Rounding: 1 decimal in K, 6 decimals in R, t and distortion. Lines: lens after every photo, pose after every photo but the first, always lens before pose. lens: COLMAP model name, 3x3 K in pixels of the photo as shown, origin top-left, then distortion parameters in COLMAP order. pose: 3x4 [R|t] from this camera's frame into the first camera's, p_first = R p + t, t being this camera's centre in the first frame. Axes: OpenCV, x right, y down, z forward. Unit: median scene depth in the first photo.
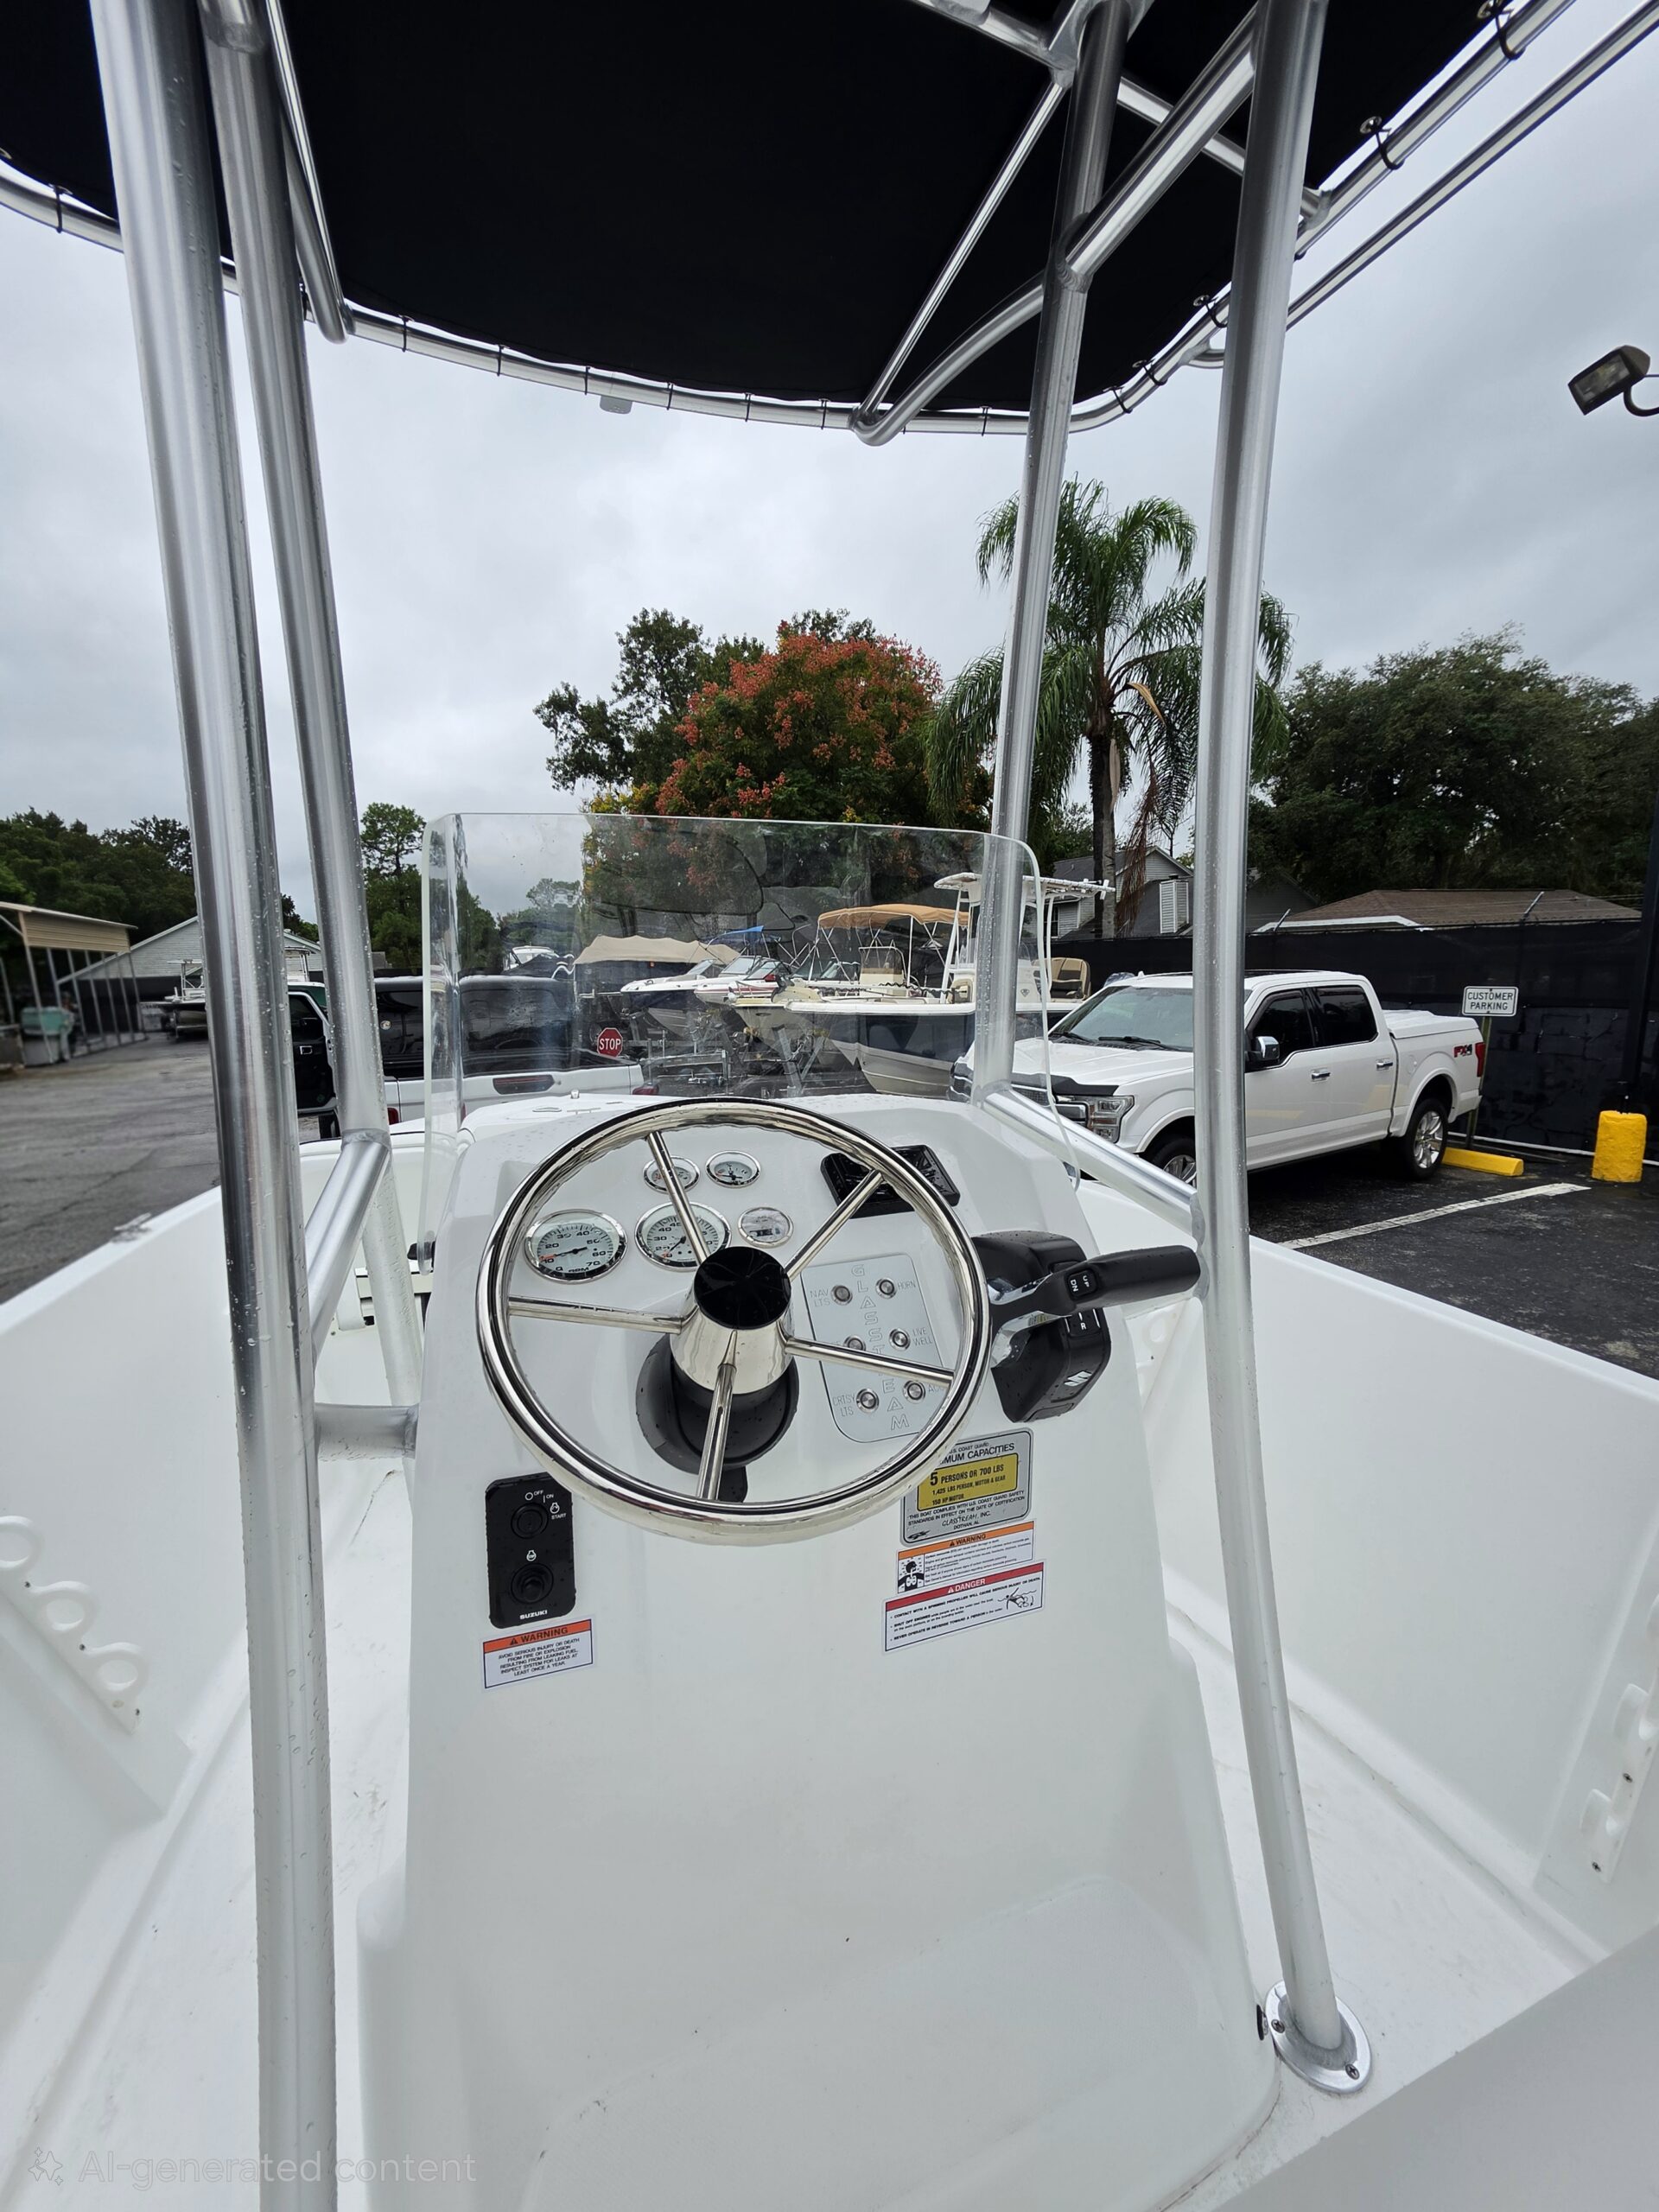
lens RADIAL K [[907.5, 0, 829.5], [0, 907.5, 1106.0], [0, 0, 1]] dist [0.011936, -0.000055]
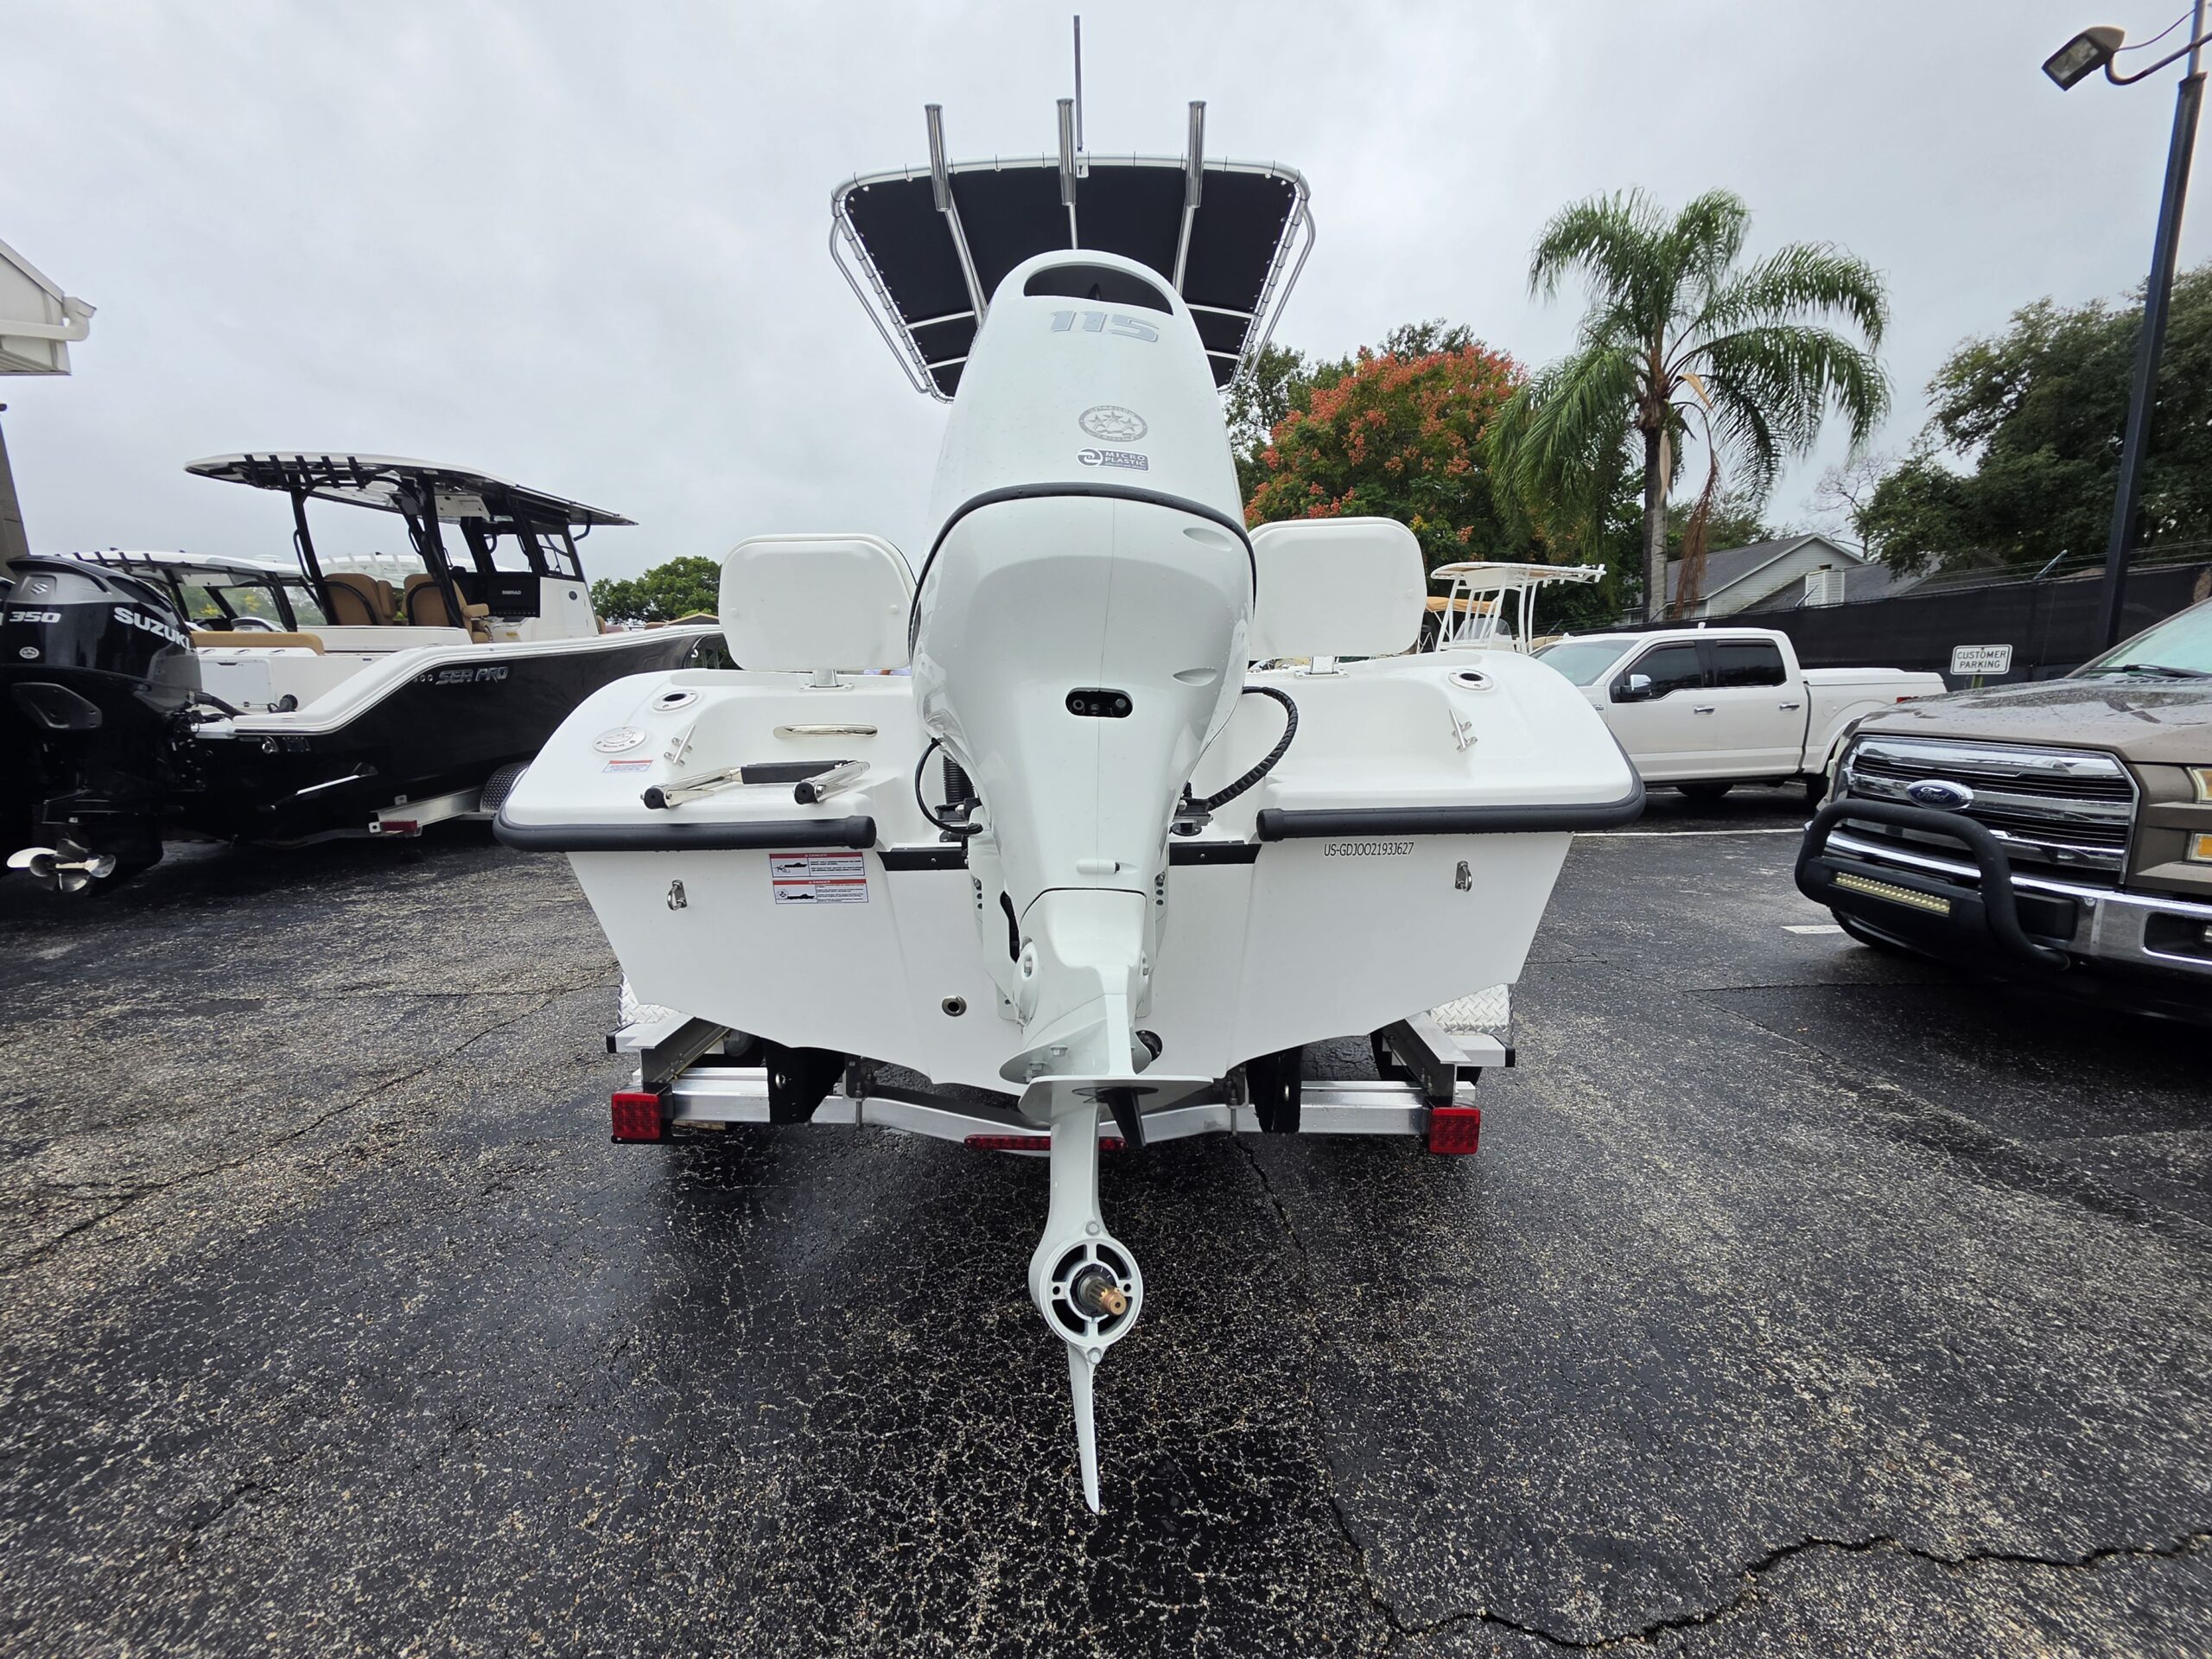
lens RADIAL K [[880.7, 0, 1106.0], [0, 880.7, 829.5], [0, 0, 1]] dist [0.002108, 0.000942]
pose [[0.939095, 0.047094, -0.340416, 0.045464], [-0.042933, 0.998883, 0.019751, 0.031070], [0.340966, -0.003934, 0.940067, -0.085869]]
